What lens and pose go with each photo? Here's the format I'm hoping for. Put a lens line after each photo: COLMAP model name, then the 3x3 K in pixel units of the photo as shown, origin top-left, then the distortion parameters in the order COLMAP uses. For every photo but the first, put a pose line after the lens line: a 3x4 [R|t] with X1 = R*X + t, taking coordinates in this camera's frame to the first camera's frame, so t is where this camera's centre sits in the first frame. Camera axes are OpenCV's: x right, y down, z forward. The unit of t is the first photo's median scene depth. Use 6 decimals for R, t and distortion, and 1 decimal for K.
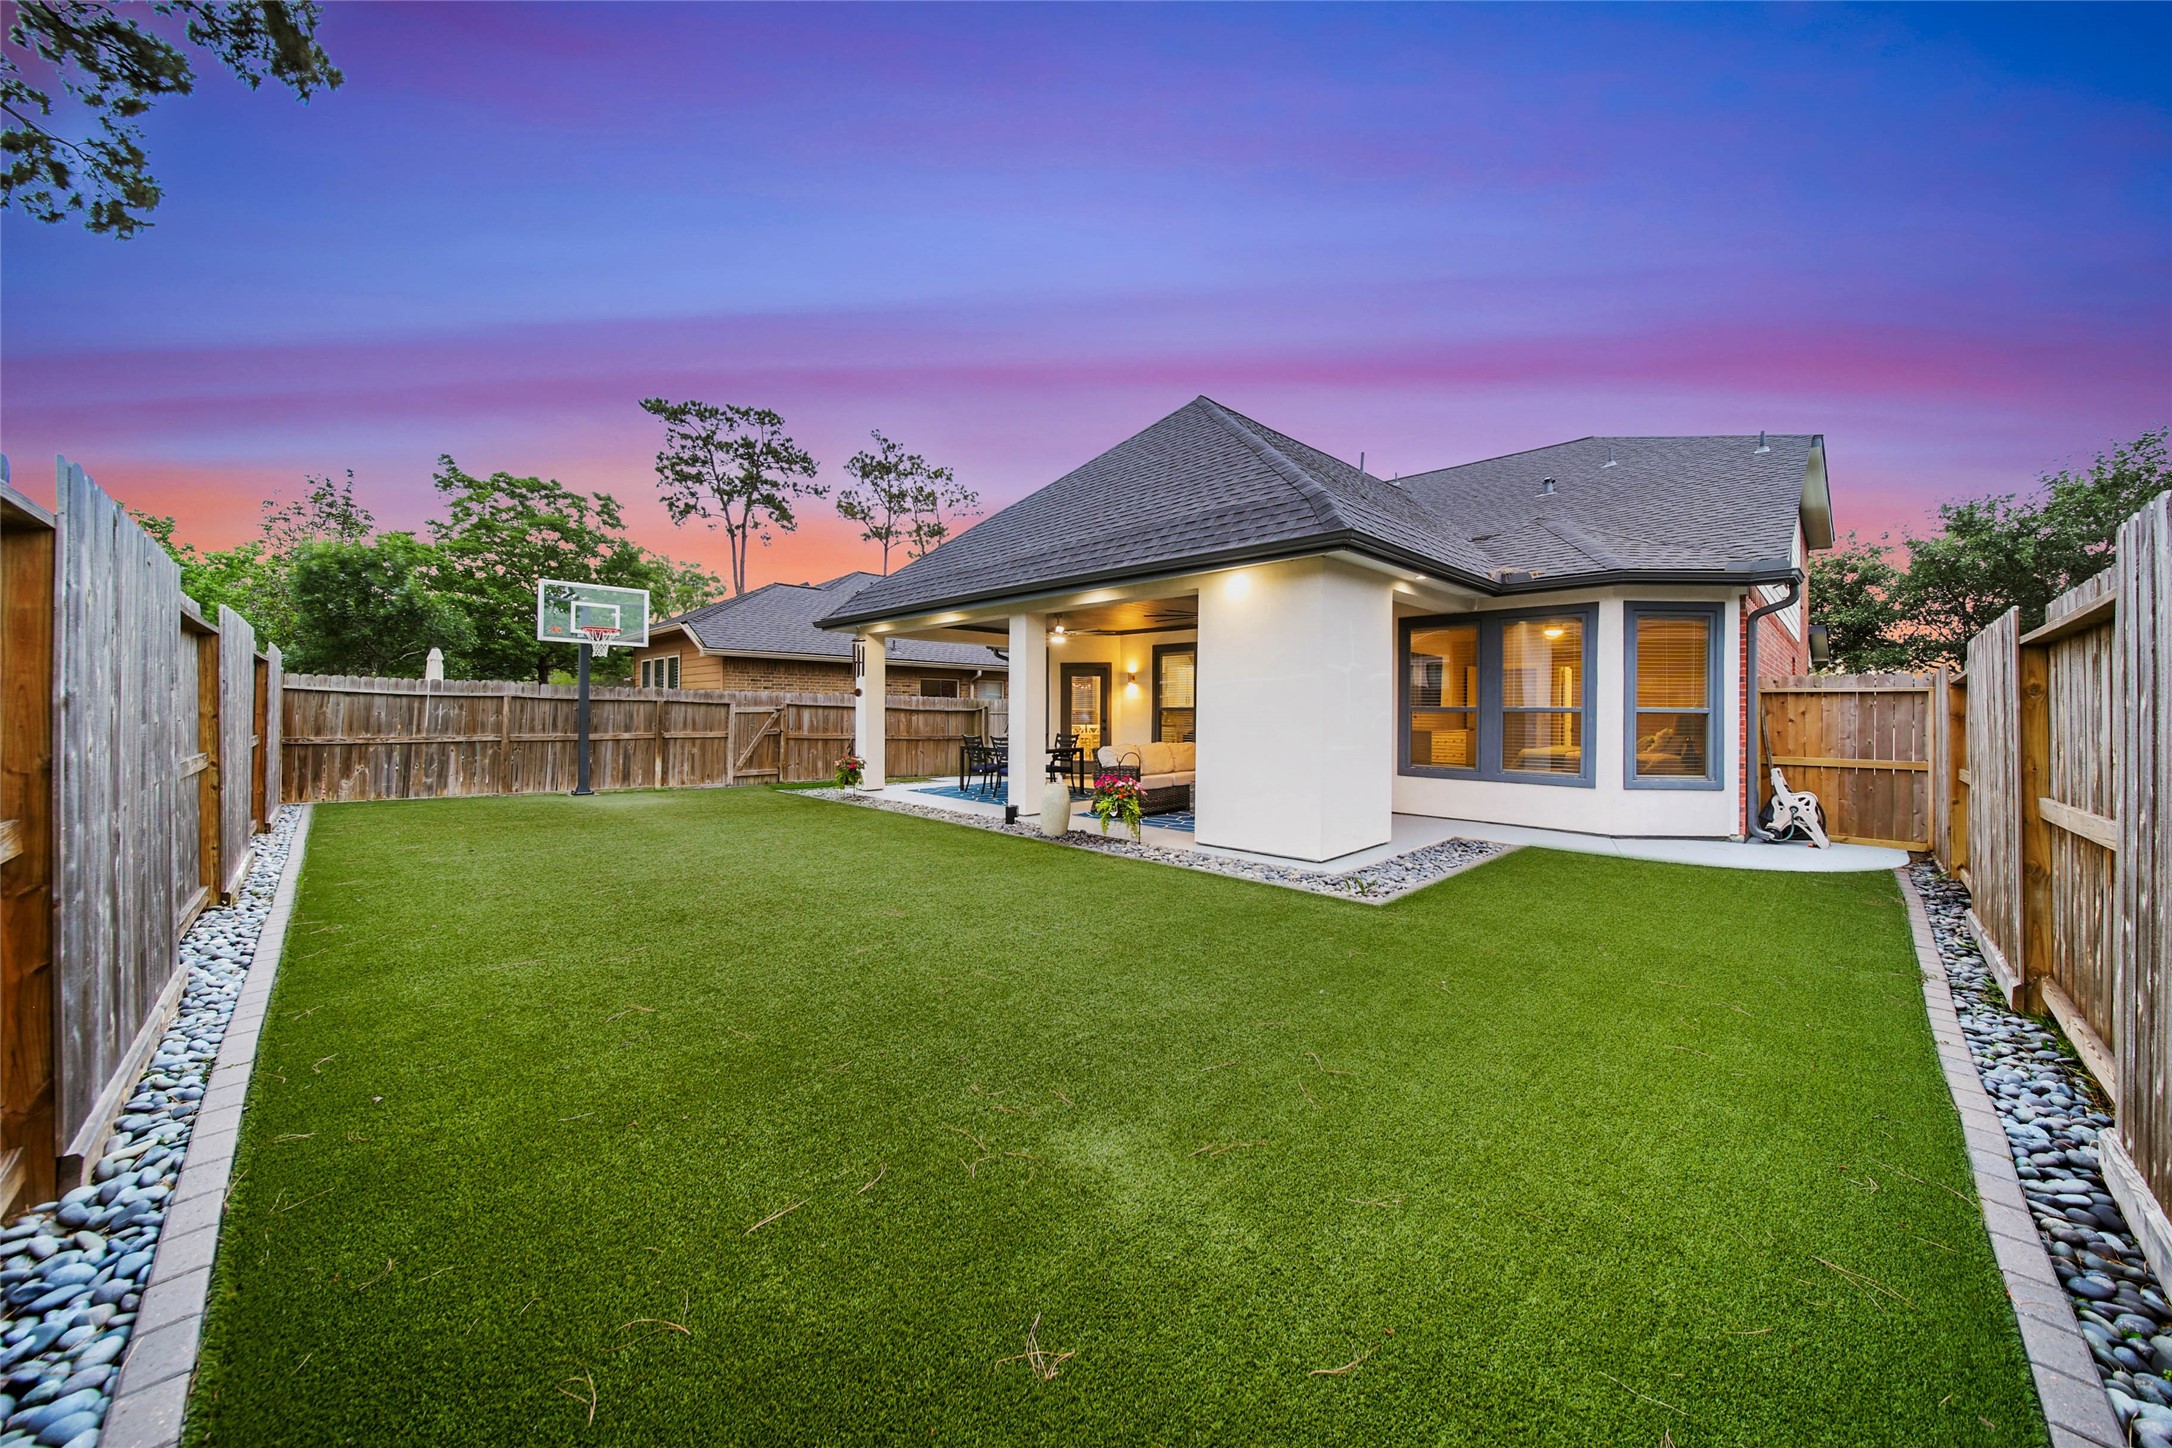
lens RADIAL K [[759.5, 0, 1081.6], [0, 759.5, 717.6], [0, 0, 1]] dist [-0.002457, -0.000615]
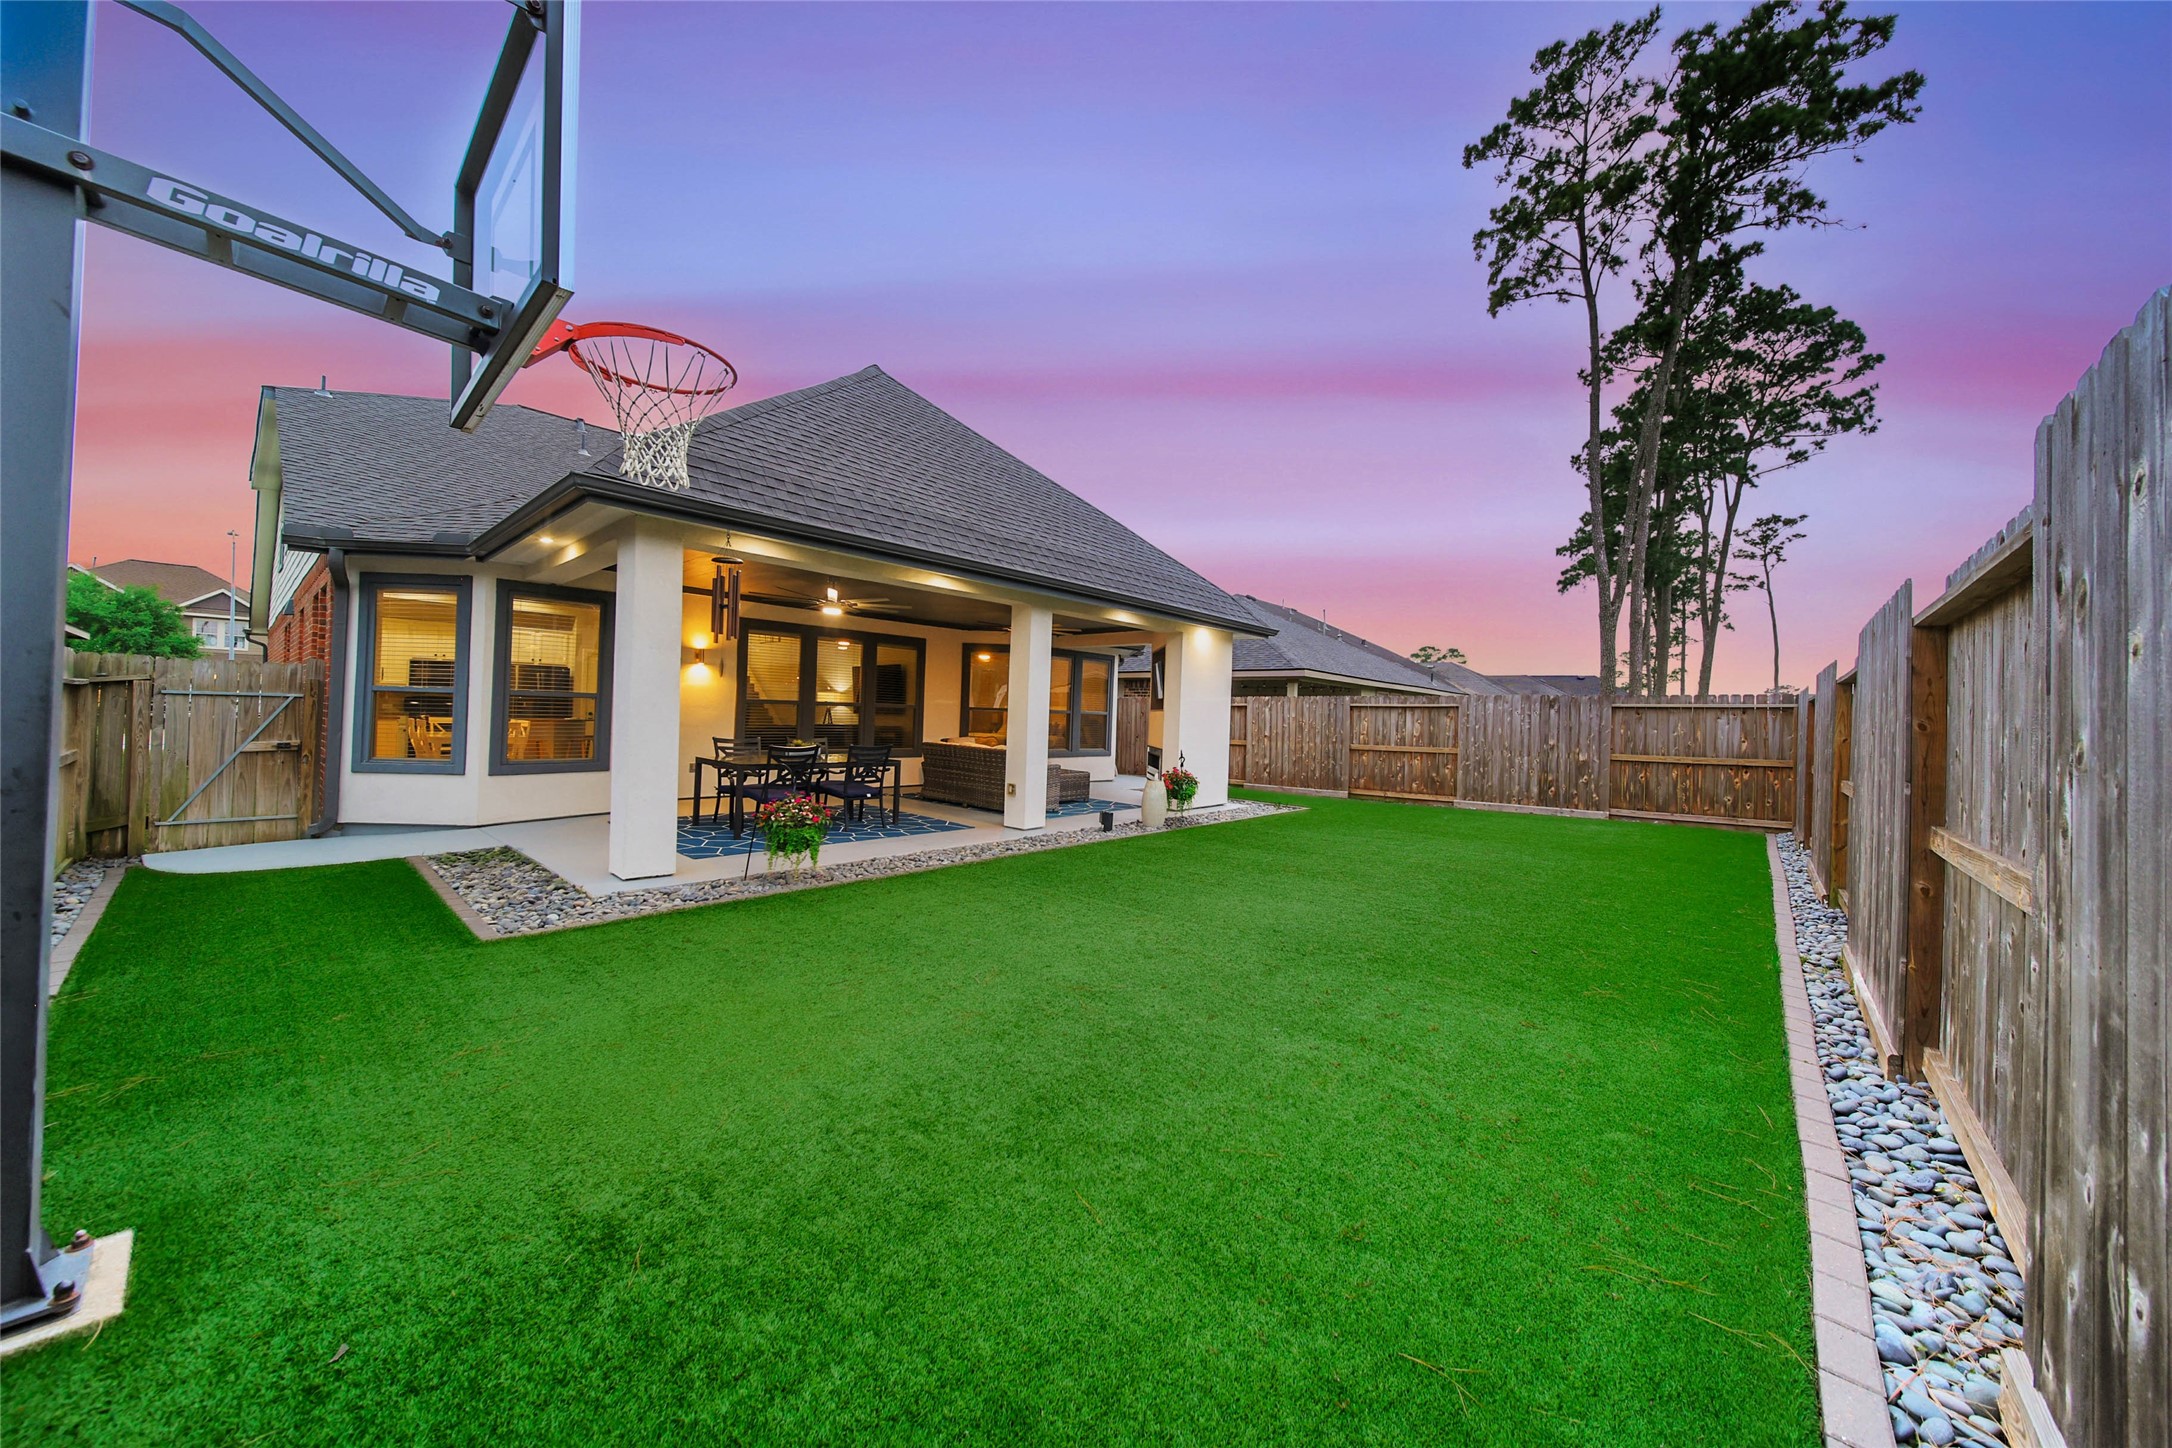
lens RADIAL K [[759.5, 0, 1088.8], [0, 759.5, 707.9], [0, 0, 1]] dist [-0.002457, -0.000615]
pose [[-0.073882, 0.001919, 0.997265, -0.620744], [-0.024769, 0.999686, -0.003759, -0.008996], [-0.996959, -0.024979, -0.073811, 0.628972]]
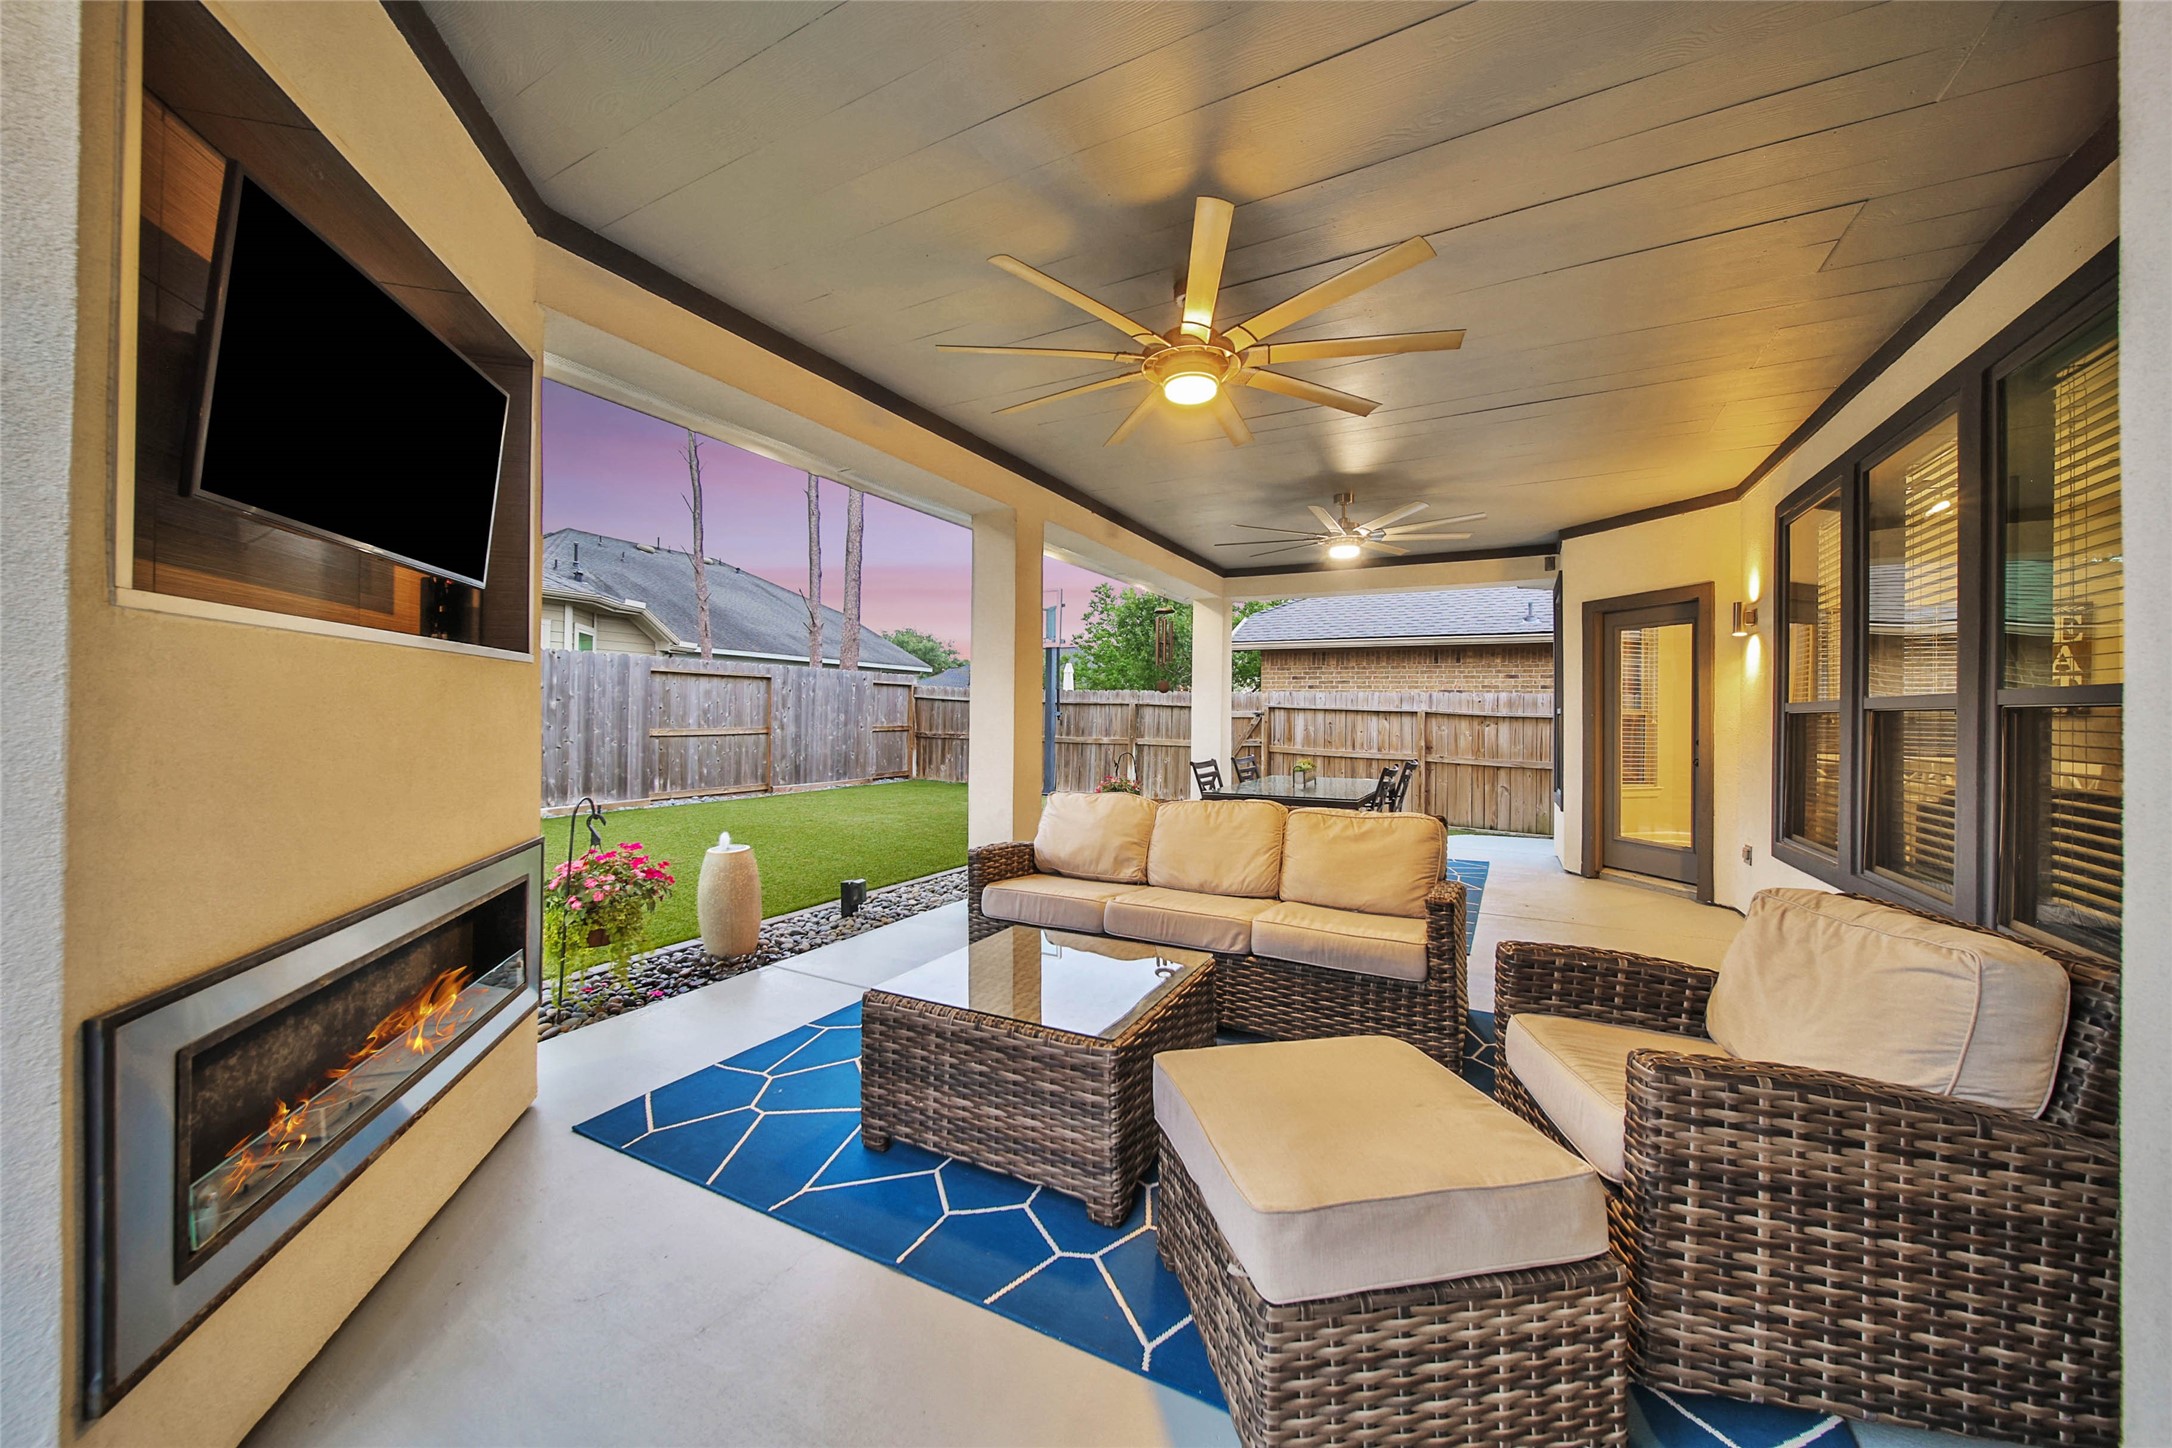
lens RADIAL K [[759.5, 0, 1088.1], [0, 759.5, 712.0], [0, 0, 1]] dist [-0.002457, -0.000615]
pose [[0.295140, -0.002356, -0.955451, 0.270278], [-0.016295, 0.999839, -0.007499, -0.003964], [0.955315, 0.017782, 0.295054, 0.578617]]
